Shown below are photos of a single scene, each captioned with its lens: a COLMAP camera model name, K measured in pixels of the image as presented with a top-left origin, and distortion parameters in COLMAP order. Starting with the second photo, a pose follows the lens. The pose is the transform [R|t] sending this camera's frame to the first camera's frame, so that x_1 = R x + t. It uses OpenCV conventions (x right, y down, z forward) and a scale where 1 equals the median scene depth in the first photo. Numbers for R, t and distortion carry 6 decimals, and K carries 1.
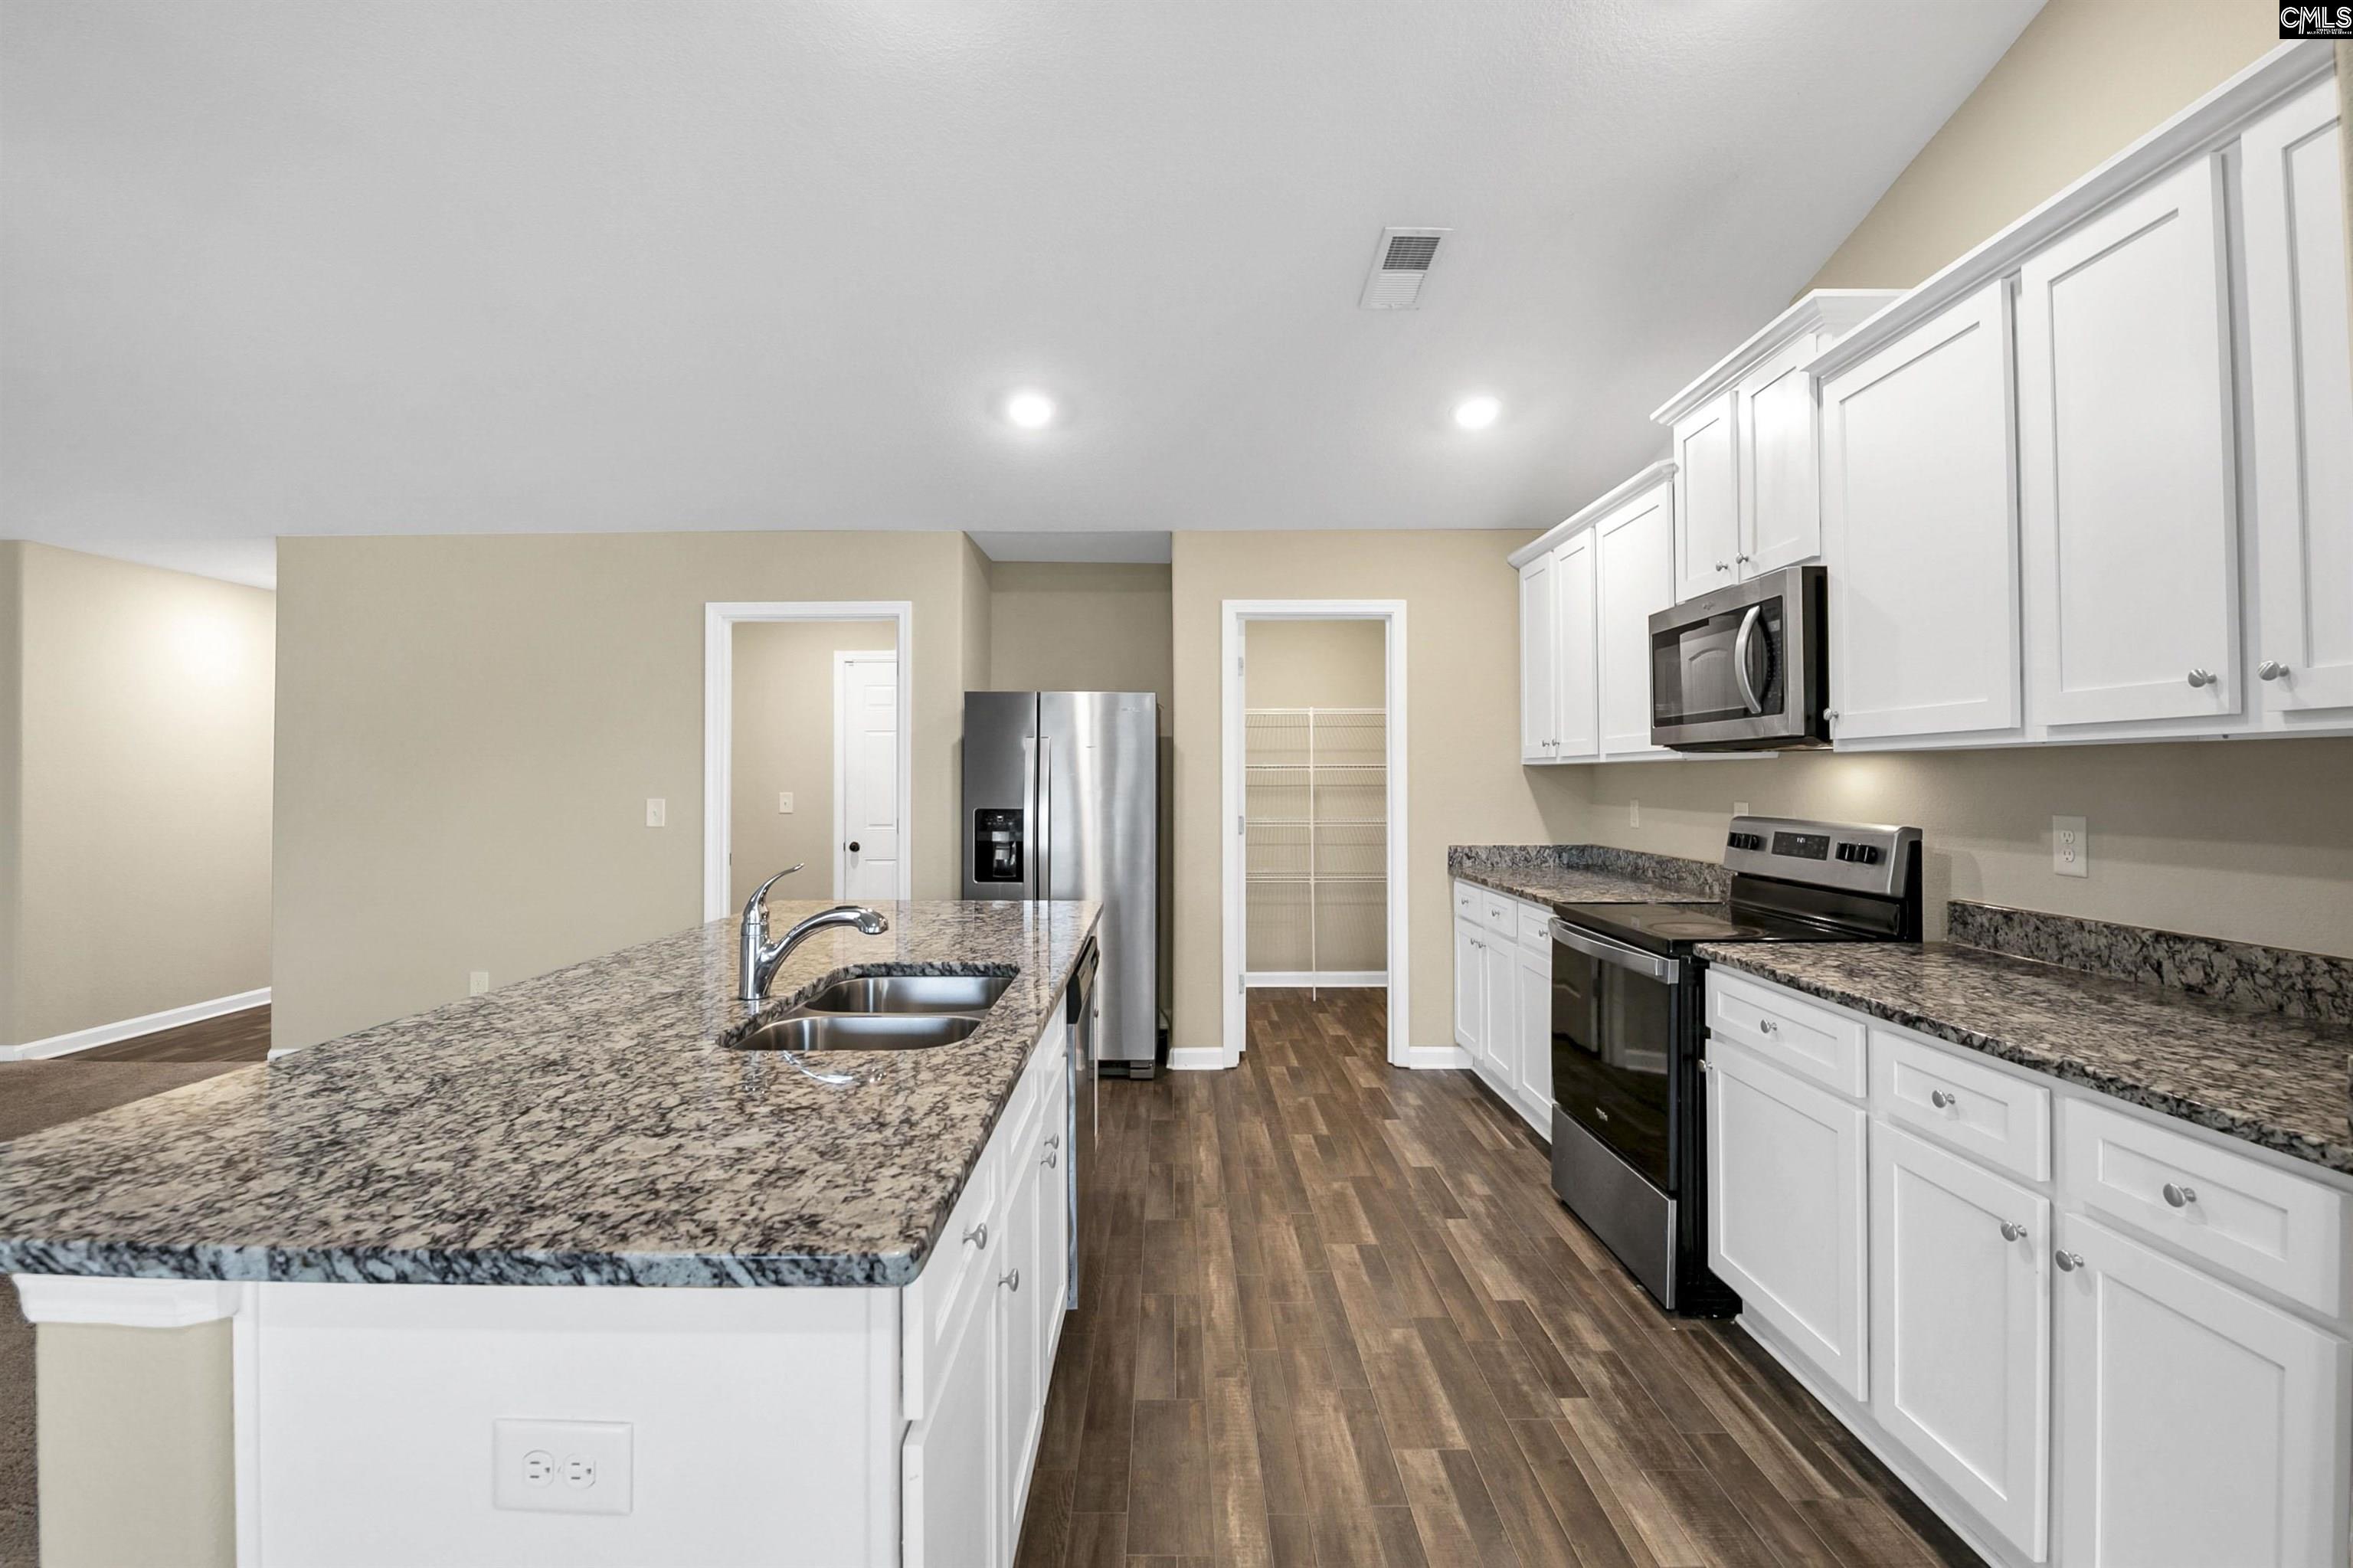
lens RADIAL K [[1064.5, 0, 1168.5], [0, 1064.5, 776.5], [0, 0, 1]] dist [-0.009172, -0.006853]
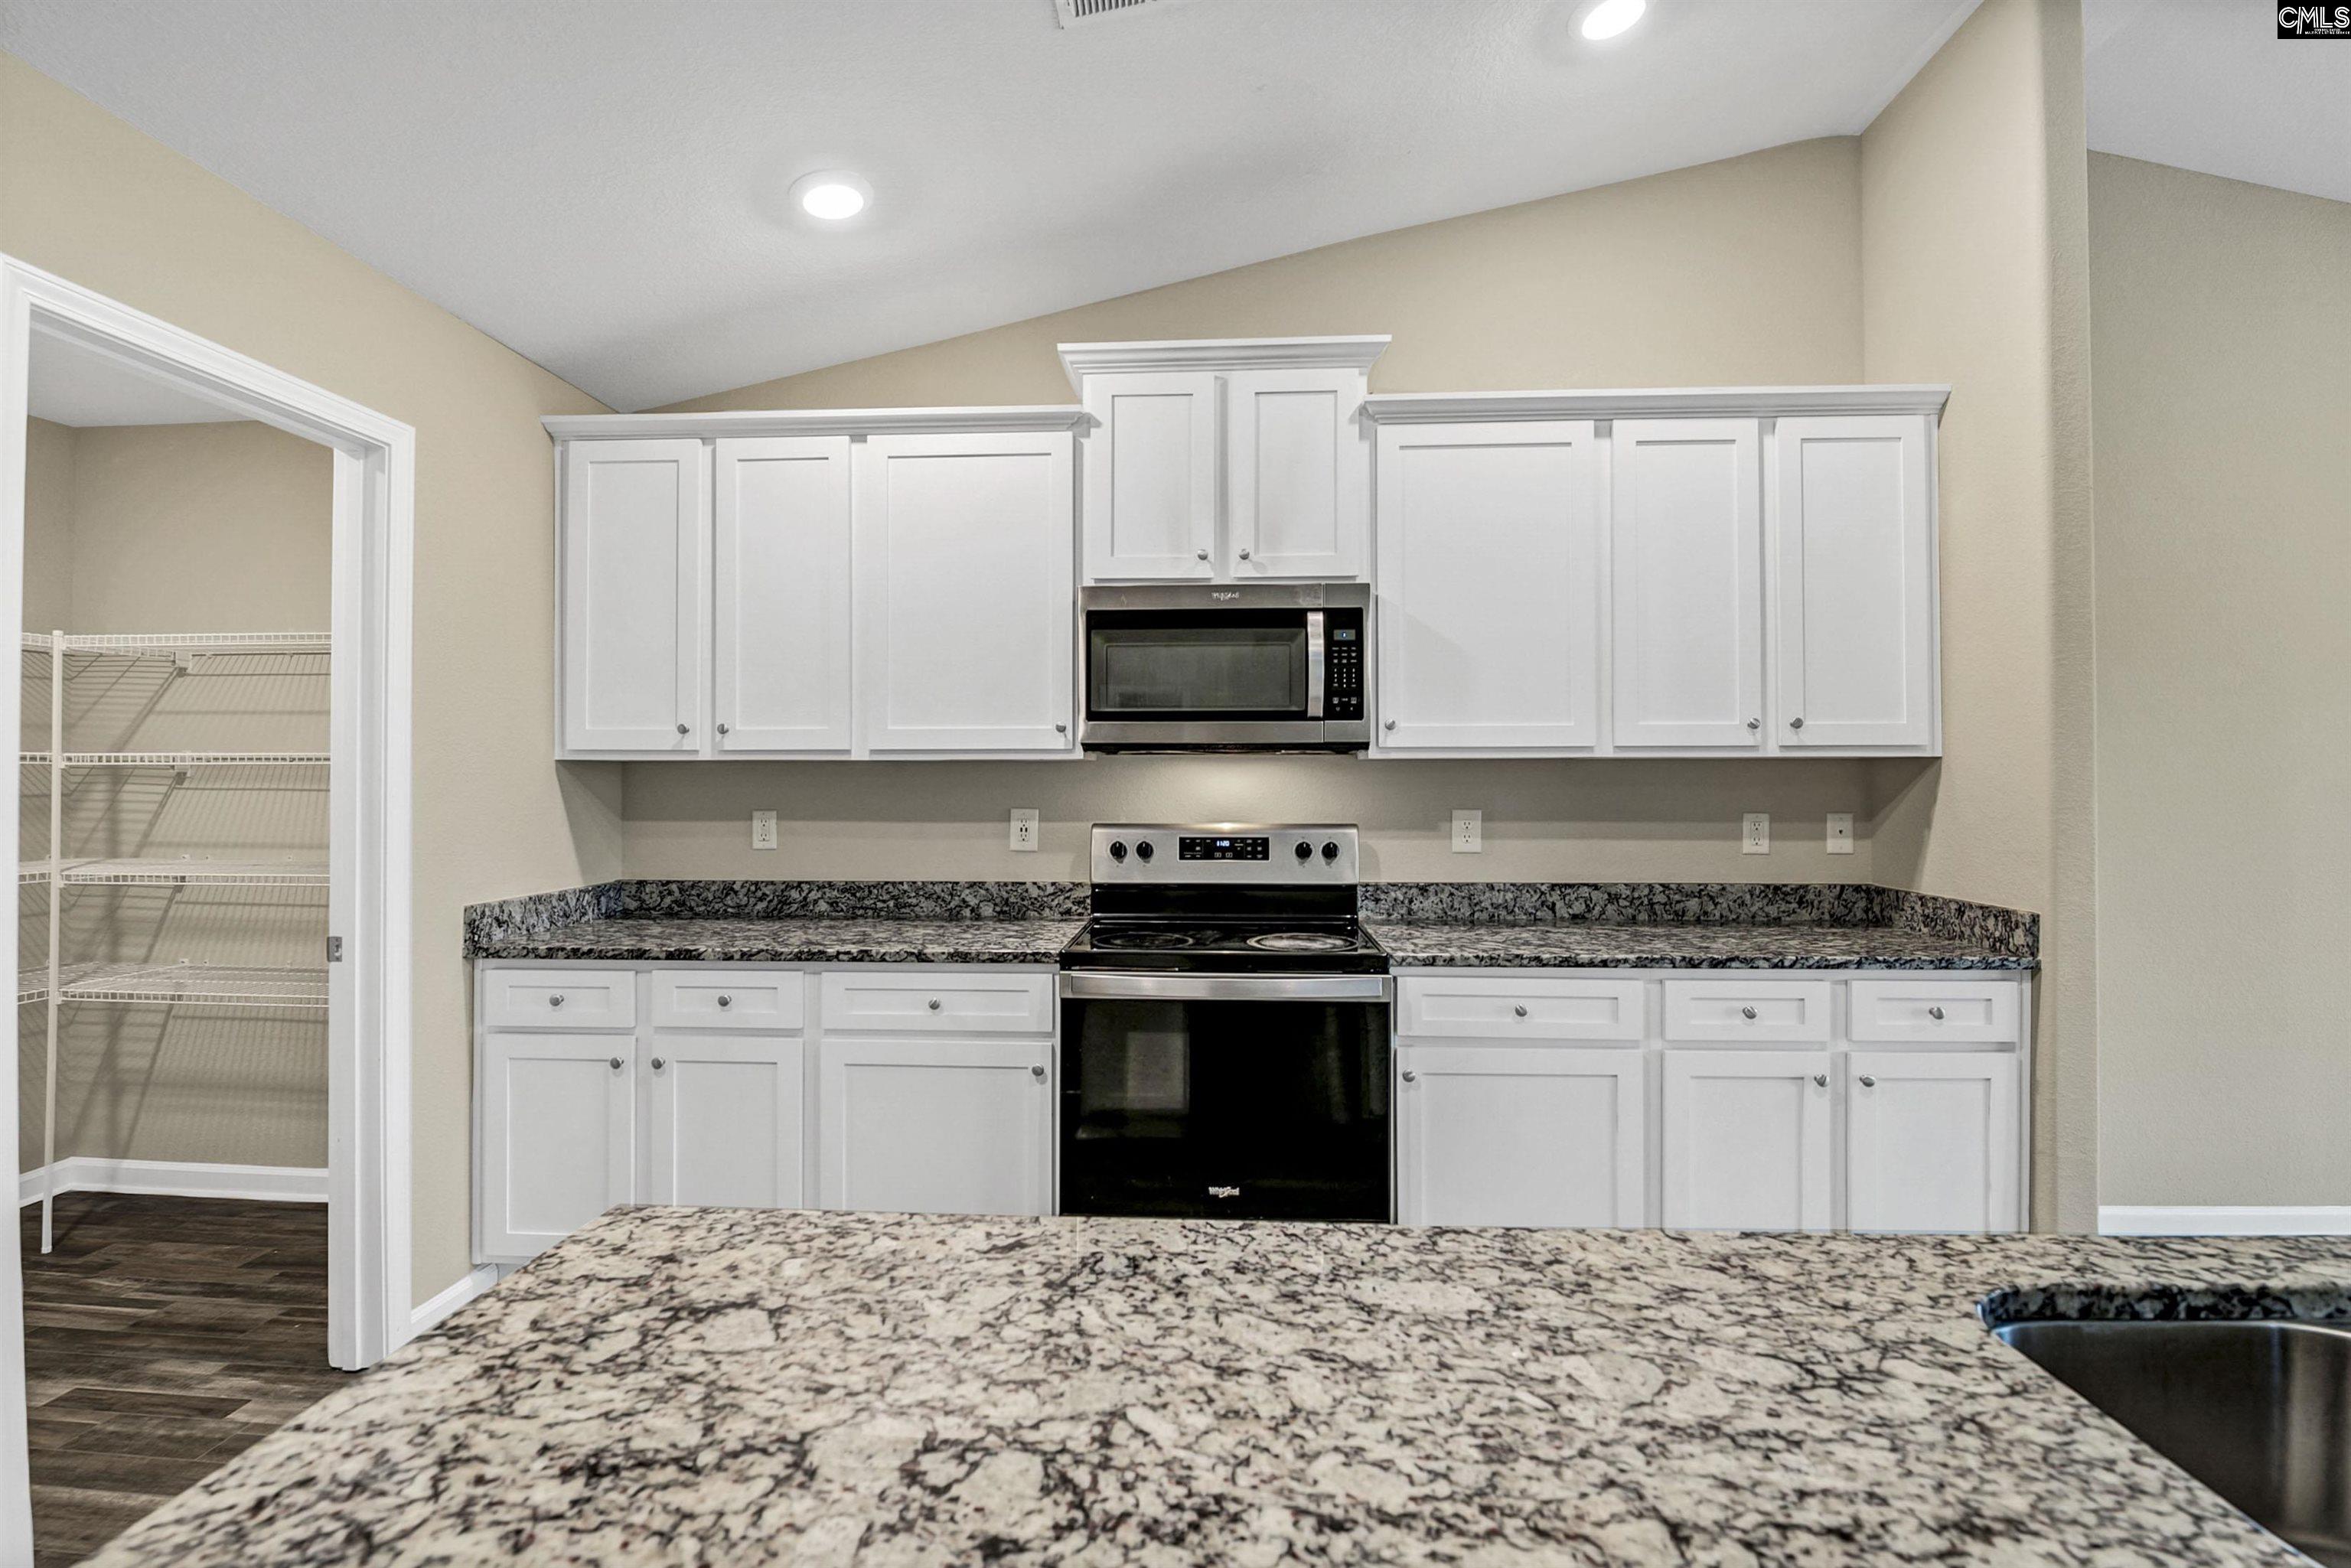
lens RADIAL K [[1063.6, 0, 1166.5], [0, 1063.6, 767.8], [0, 0, 1]] dist [-0.009172, -0.006853]
pose [[0.049875, 0.011310, 0.998691, -0.542772], [-0.002282, 0.999935, -0.011210, -0.000491], [-0.998753, -0.001720, 0.049897, 1.303235]]
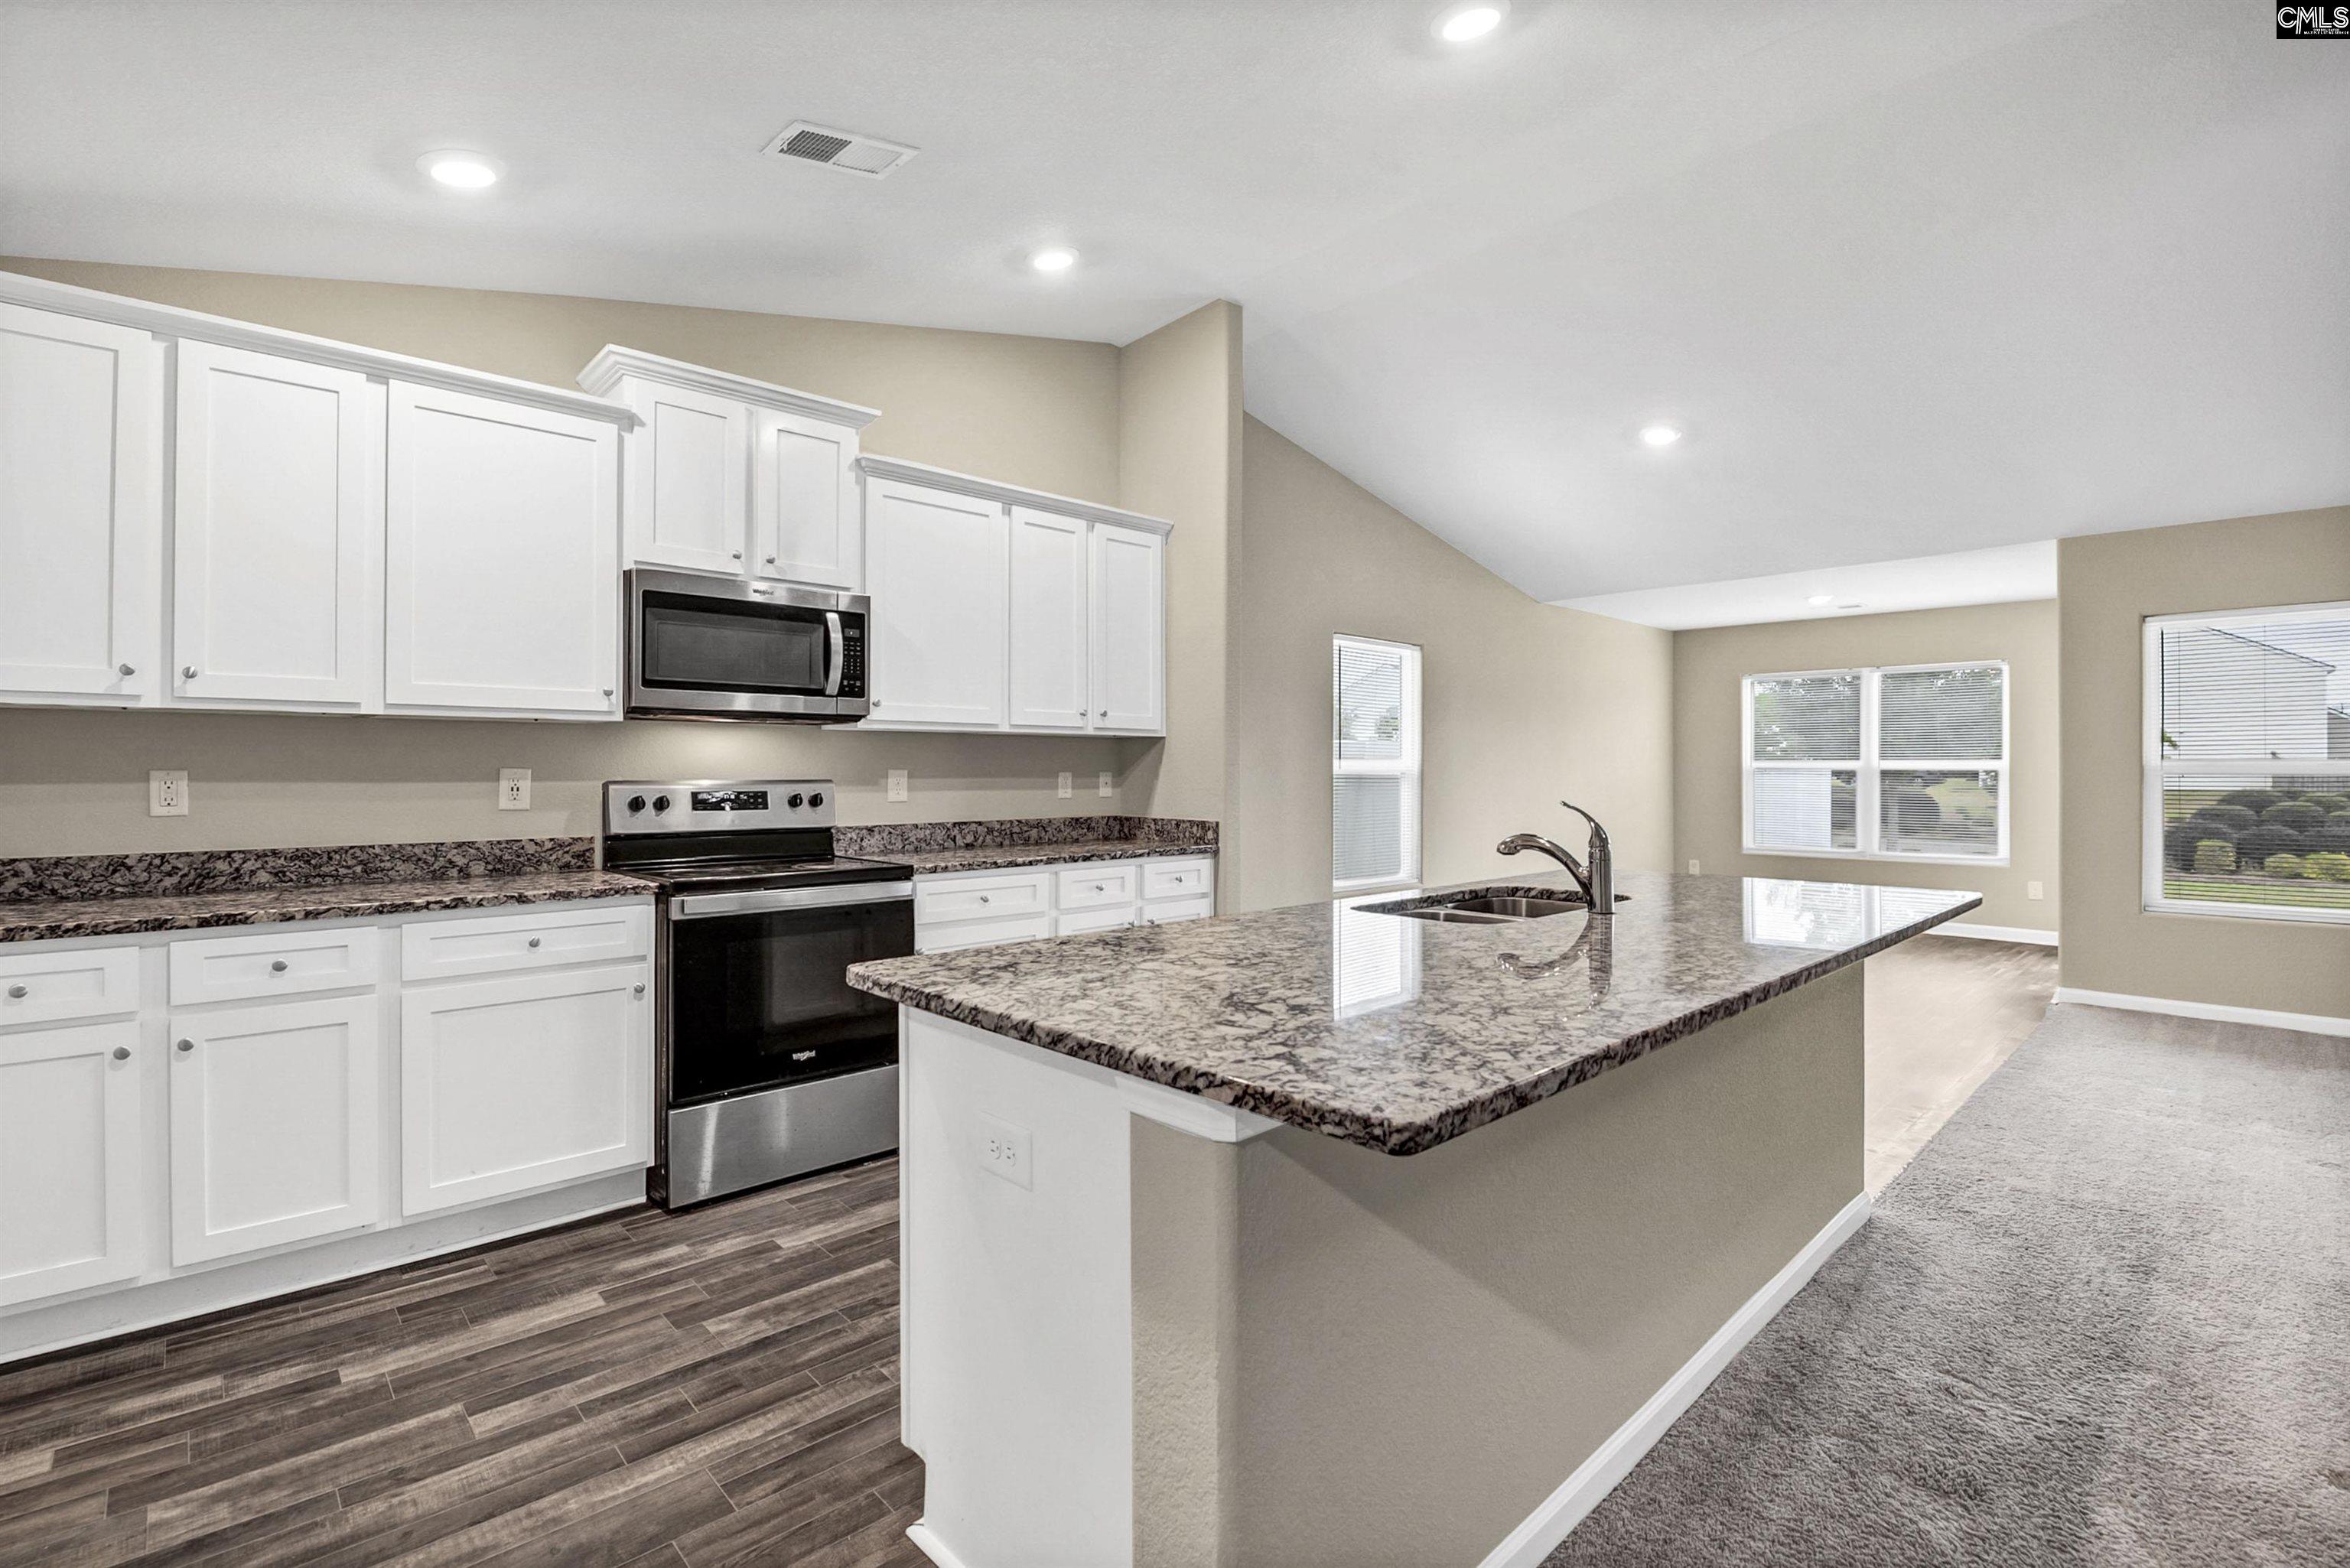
lens RADIAL K [[1063.1, 0, 1180.5], [0, 1063.1, 773.8], [0, 0, 1]] dist [-0.009172, -0.006853]
pose [[-0.697791, 0.000254, 0.716302, -0.805849], [-0.000364, 1.000000, -0.000709, 0.045759], [-0.716302, -0.000755, -0.697790, 1.911973]]
